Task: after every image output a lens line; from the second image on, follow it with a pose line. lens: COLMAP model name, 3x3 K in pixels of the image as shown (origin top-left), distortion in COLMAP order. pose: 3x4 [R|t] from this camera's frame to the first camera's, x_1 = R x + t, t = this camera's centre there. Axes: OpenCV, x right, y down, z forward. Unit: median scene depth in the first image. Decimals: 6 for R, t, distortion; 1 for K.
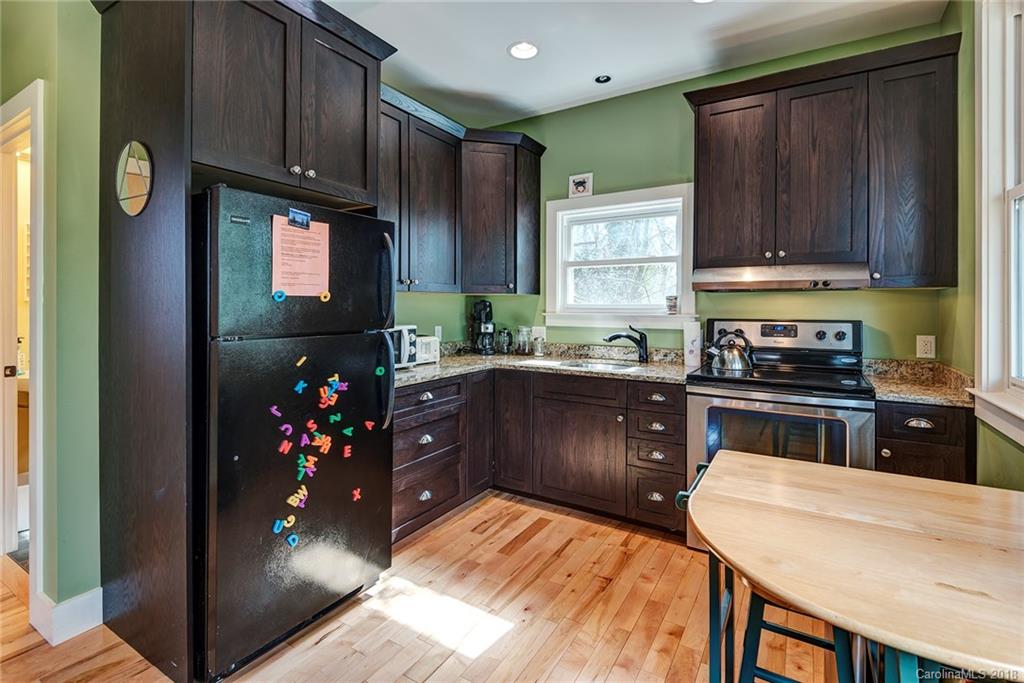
lens RADIAL K [[474.0, 0, 515.0], [0, 474.0, 310.0], [0, 0, 1]] dist [0.038564, -0.028567]
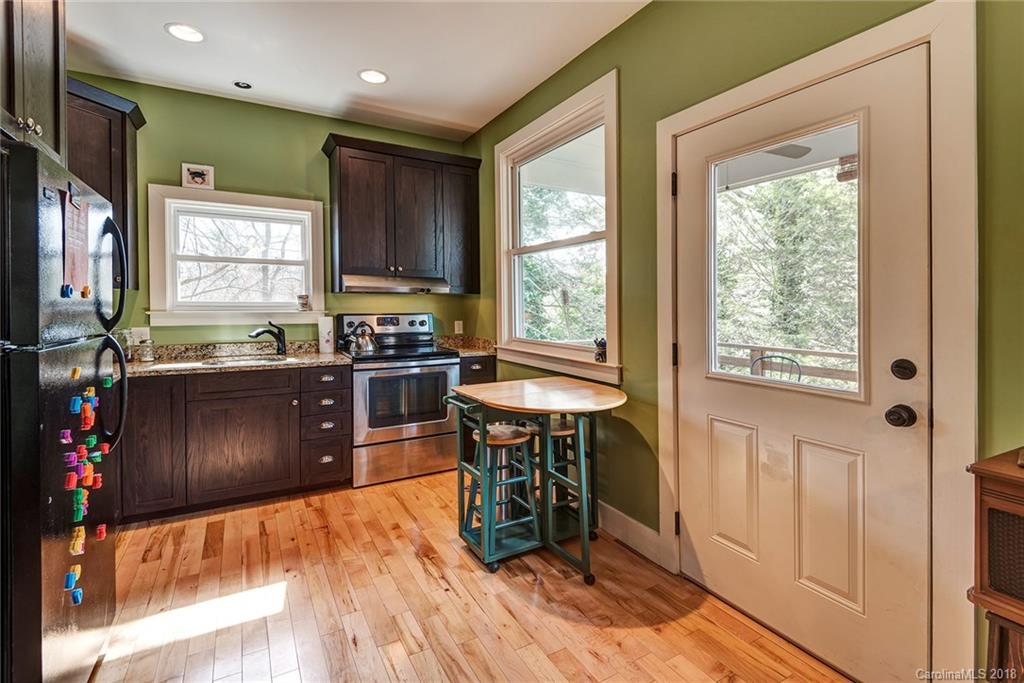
lens RADIAL K [[474.0, 0, 515.0], [0, 474.0, 310.0], [0, 0, 1]] dist [0.038564, -0.028567]
pose [[0.479963, -0.009684, 0.877235, -0.520262], [0.007361, 0.999948, 0.007011, 0.002402], [-0.877258, 0.003092, 0.480010, -0.013356]]
